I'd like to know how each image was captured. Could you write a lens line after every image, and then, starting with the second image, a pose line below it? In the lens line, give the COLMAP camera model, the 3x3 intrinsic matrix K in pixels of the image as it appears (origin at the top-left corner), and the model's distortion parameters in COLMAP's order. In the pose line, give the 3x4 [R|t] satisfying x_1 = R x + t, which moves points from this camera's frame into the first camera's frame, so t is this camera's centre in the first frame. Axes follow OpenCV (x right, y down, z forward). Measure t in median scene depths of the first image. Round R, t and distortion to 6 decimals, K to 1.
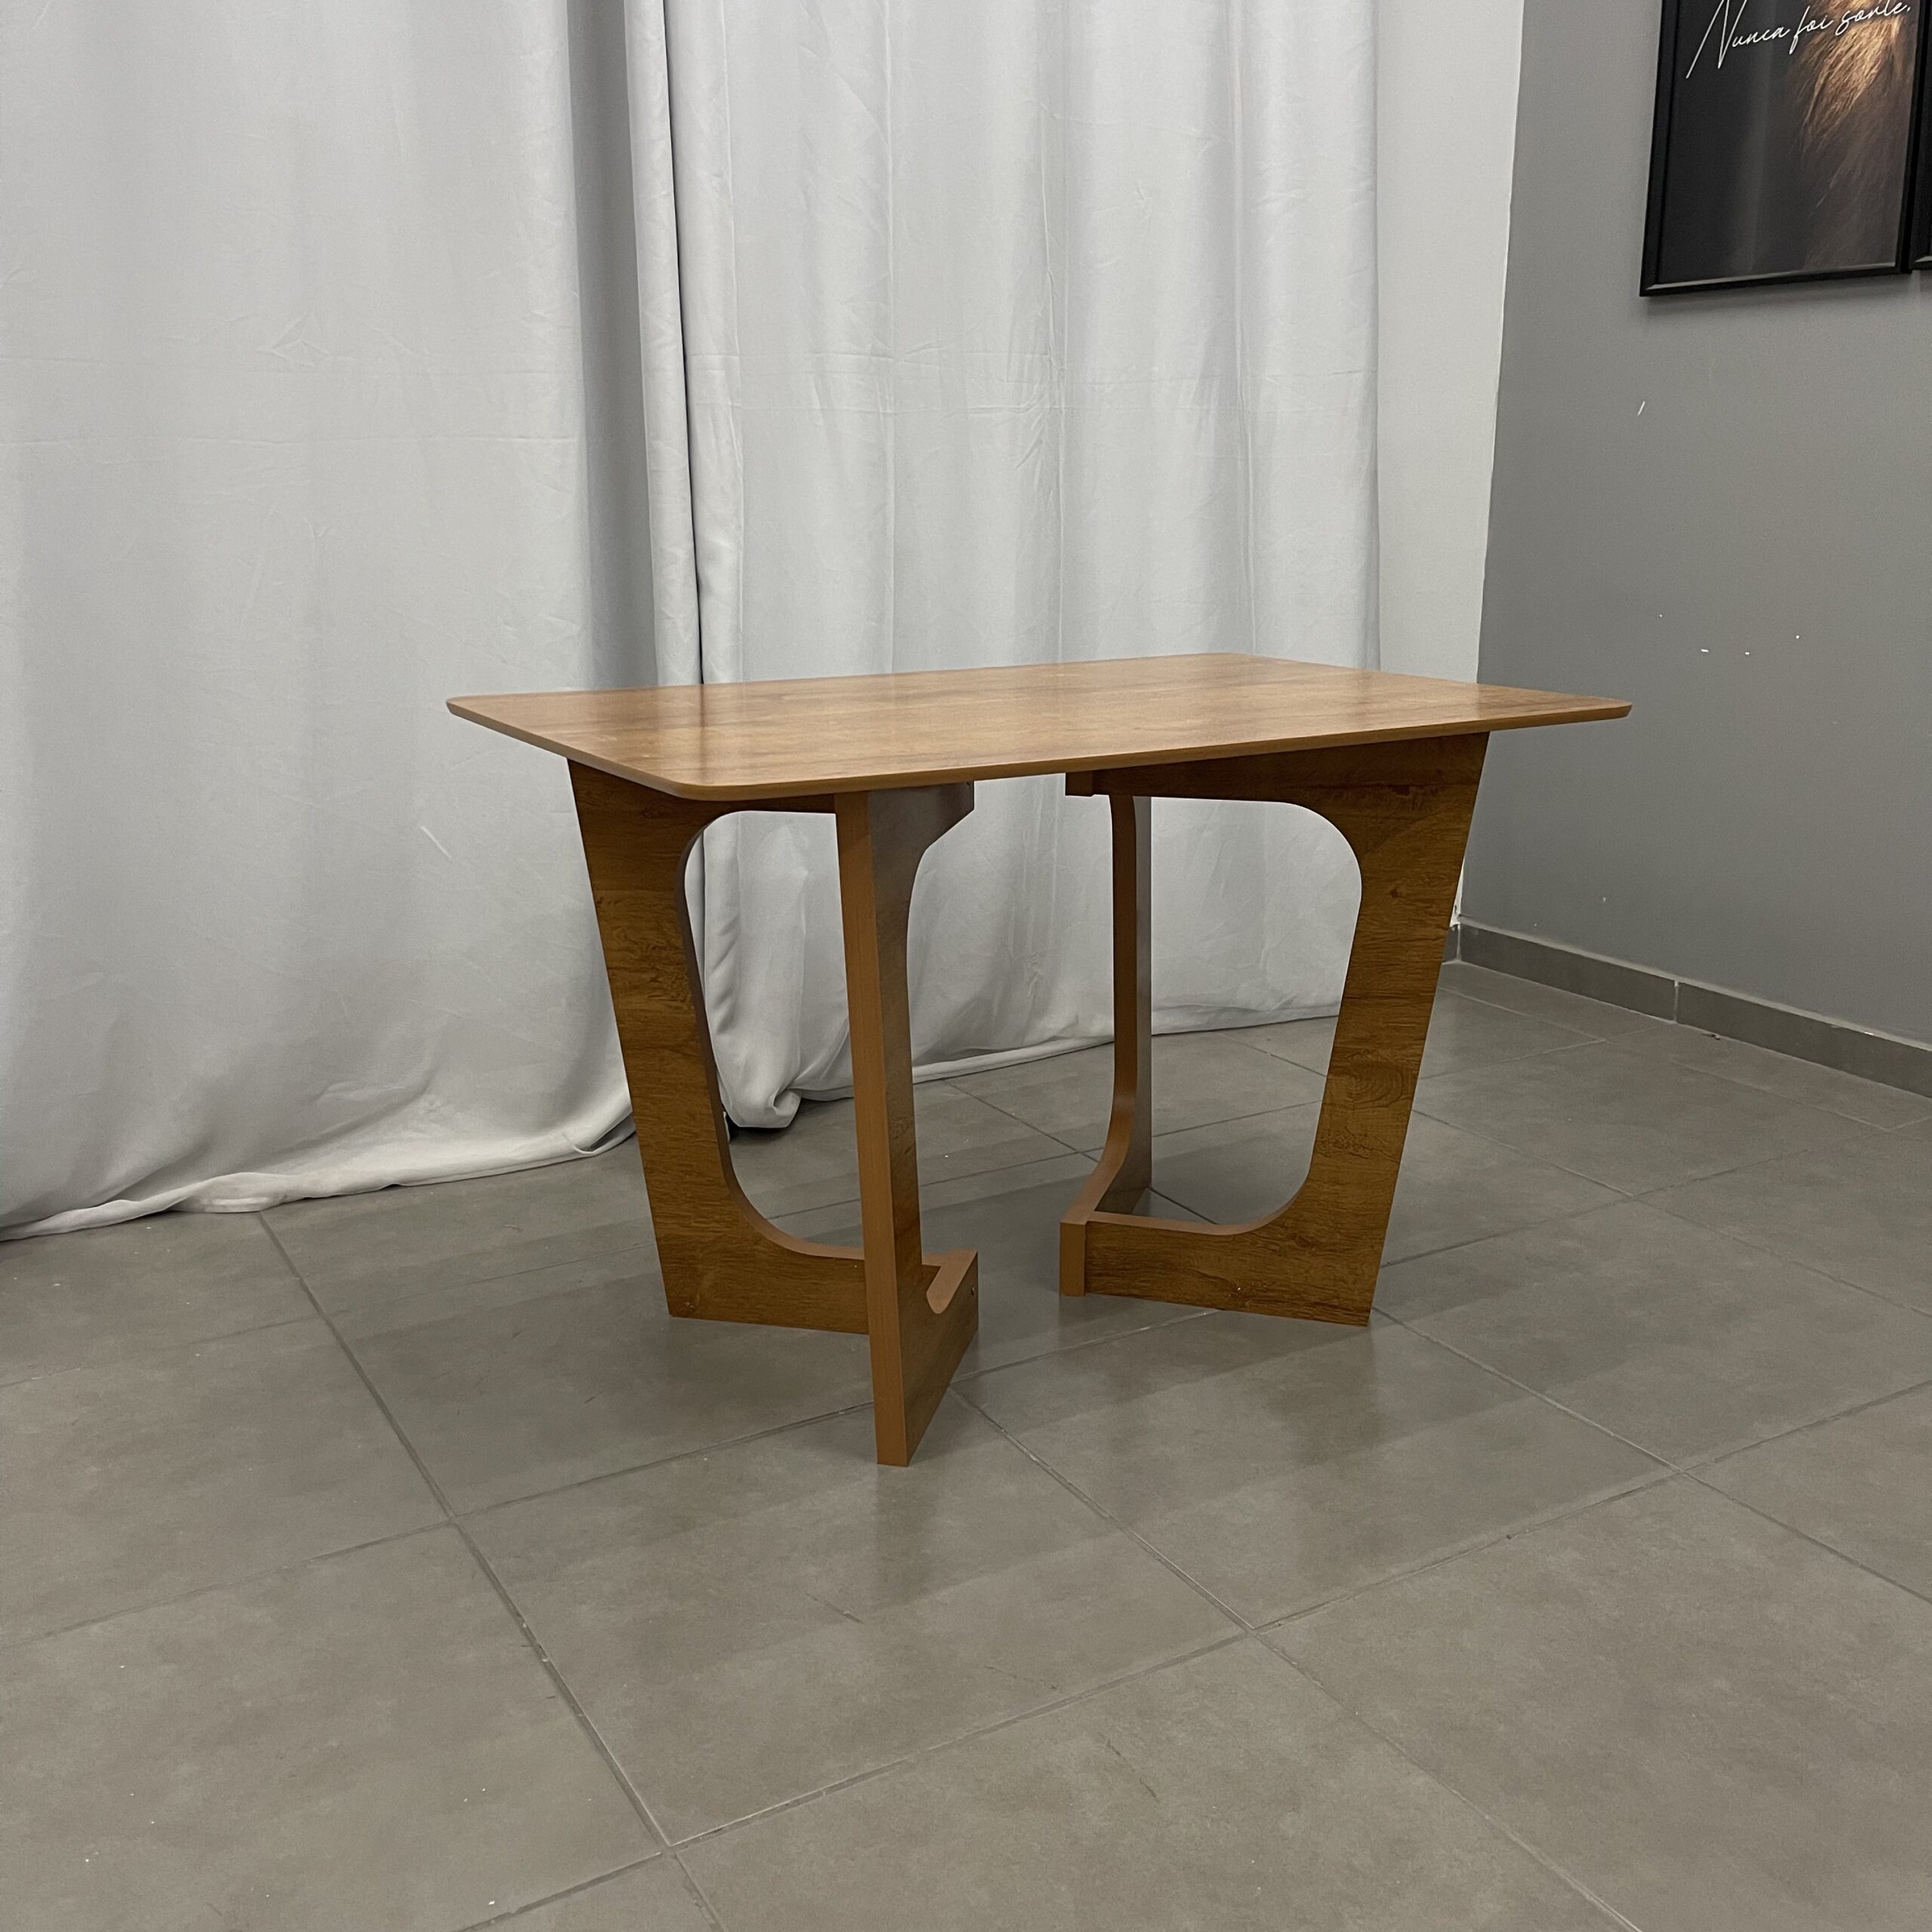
lens RADIAL K [[1969.5, 0, 958.3], [0, 1969.5, 978.9], [0, 0, 1]] dist [0.026337, 0.000000]
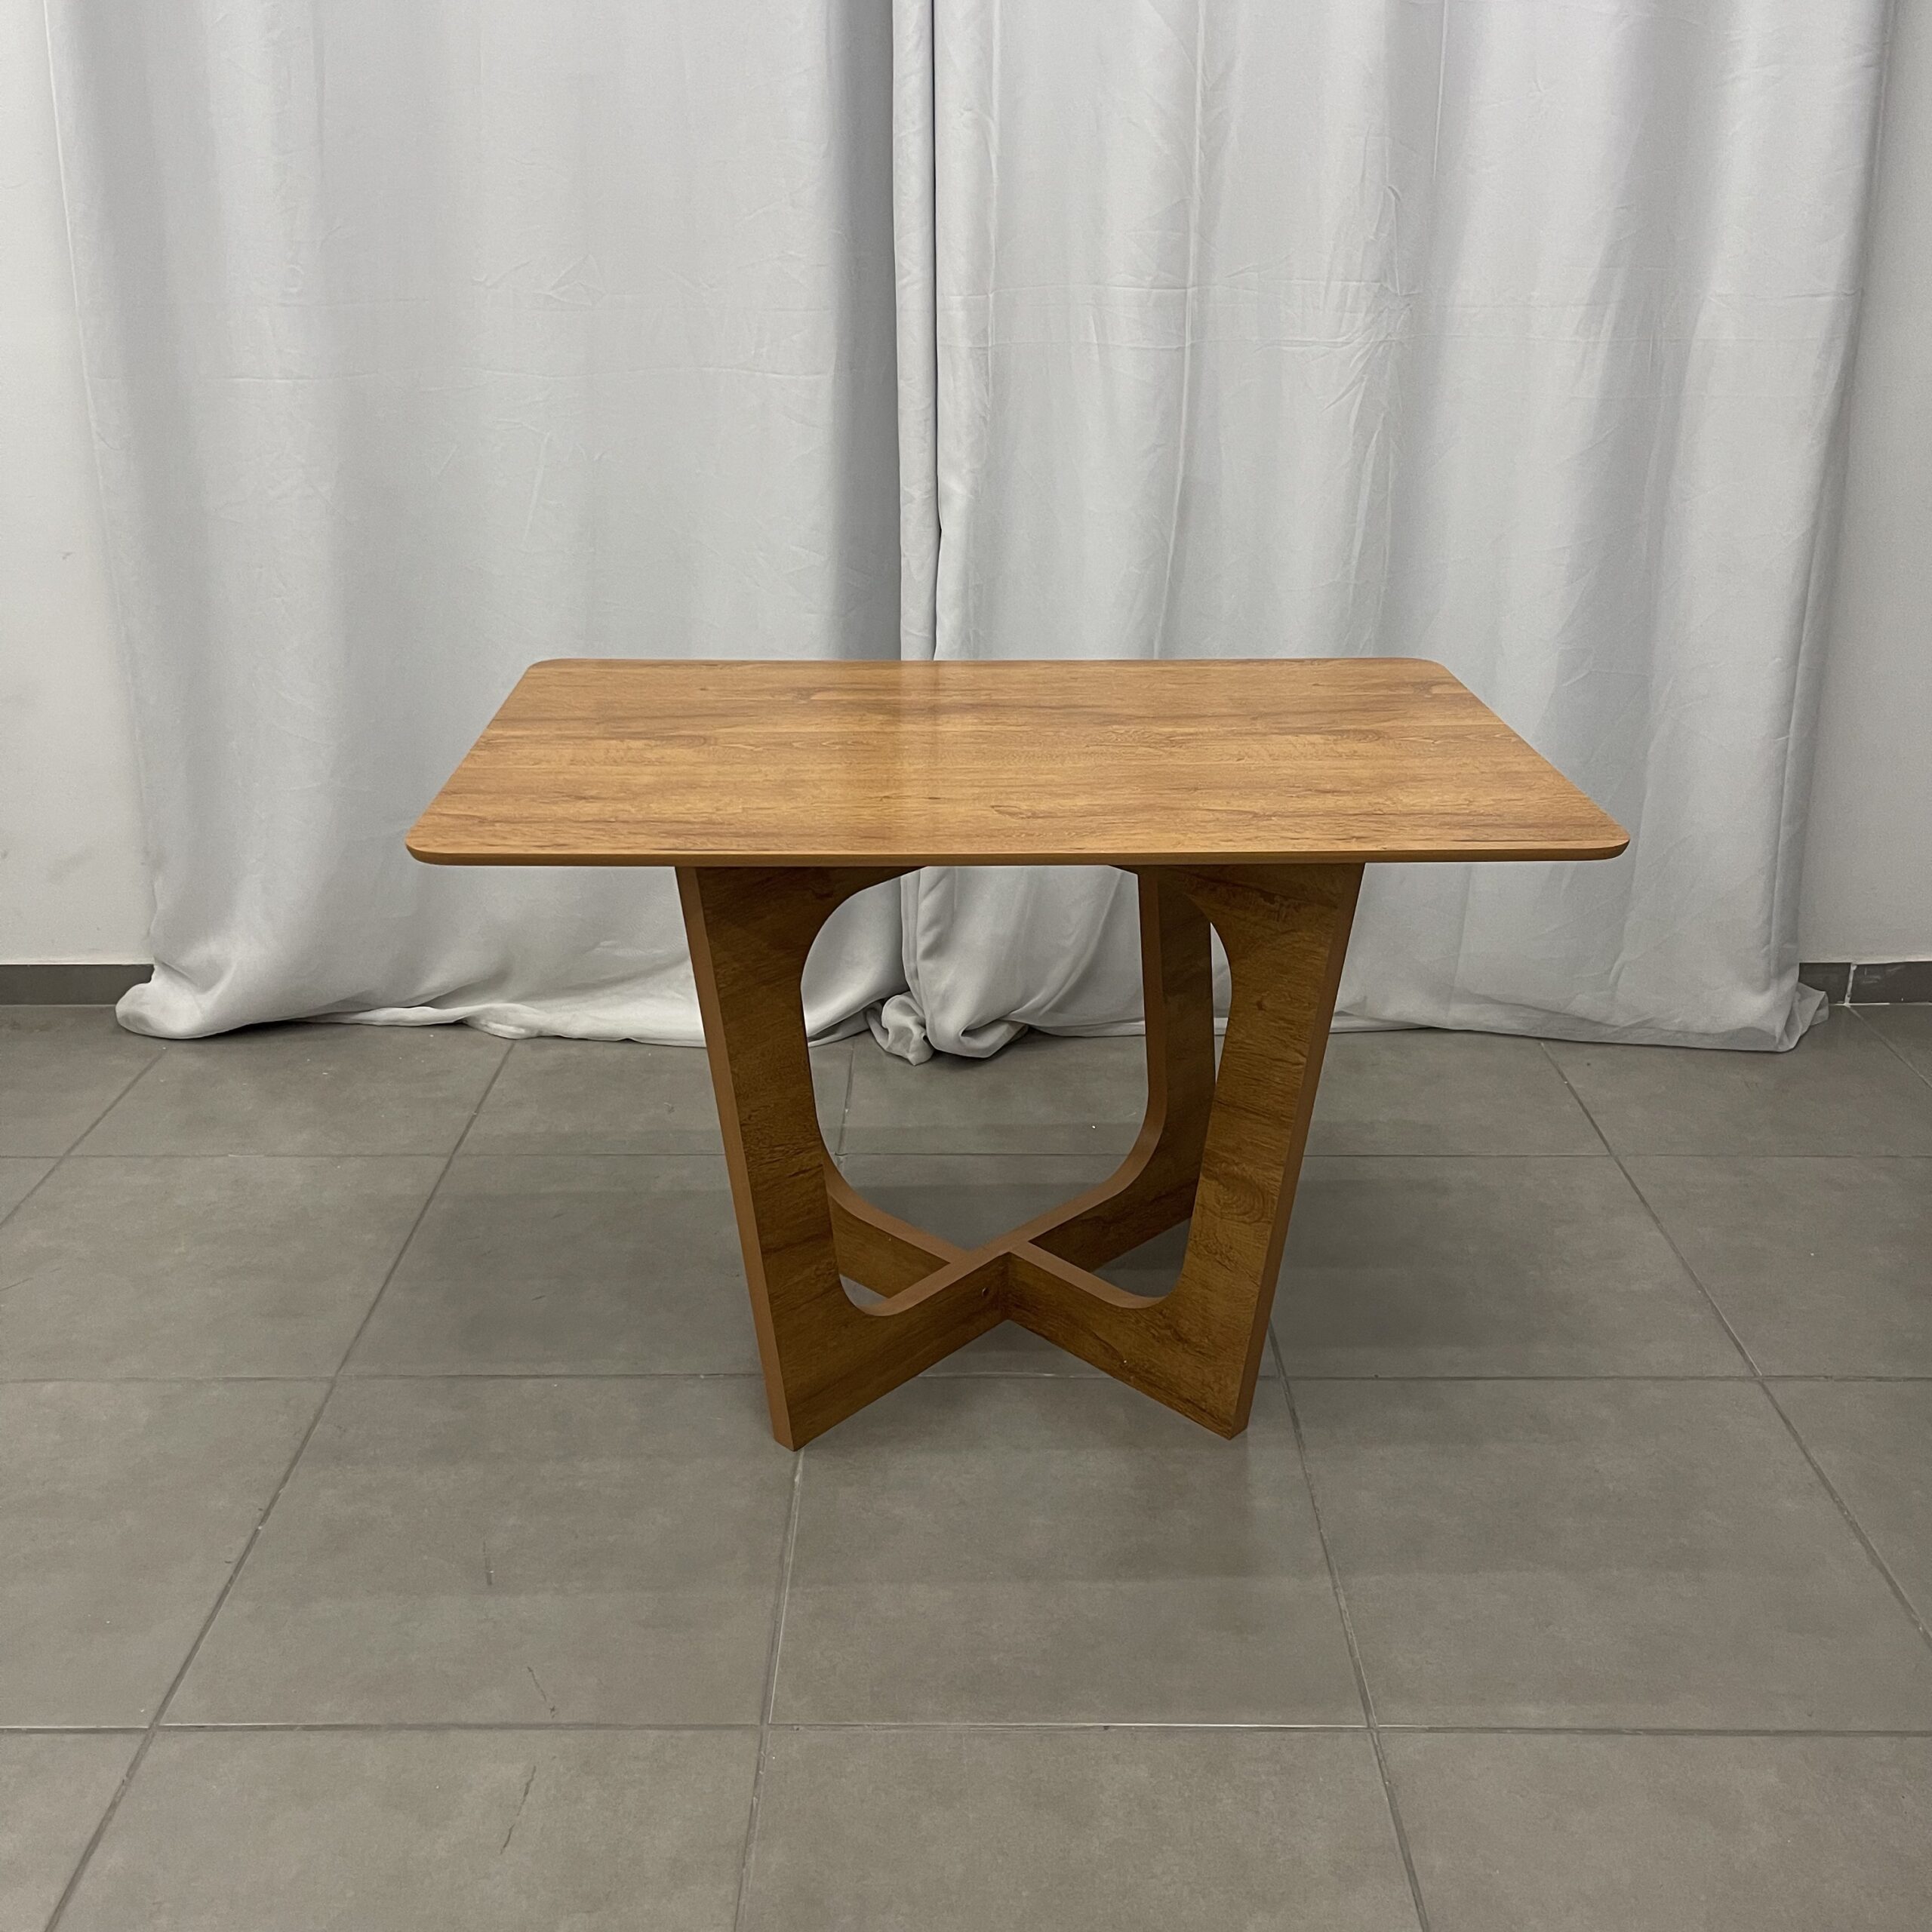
lens RADIAL K [[1969.5, 0, 965.7], [0, 1969.5, 961.9], [0, 0, 1]] dist [0.026337, 0.000000]
pose [[0.862294, 0.197458, -0.466325, 0.400328], [-0.135505, 0.977238, 0.163230, -0.150277], [0.487942, -0.077563, 0.869423, 0.117574]]
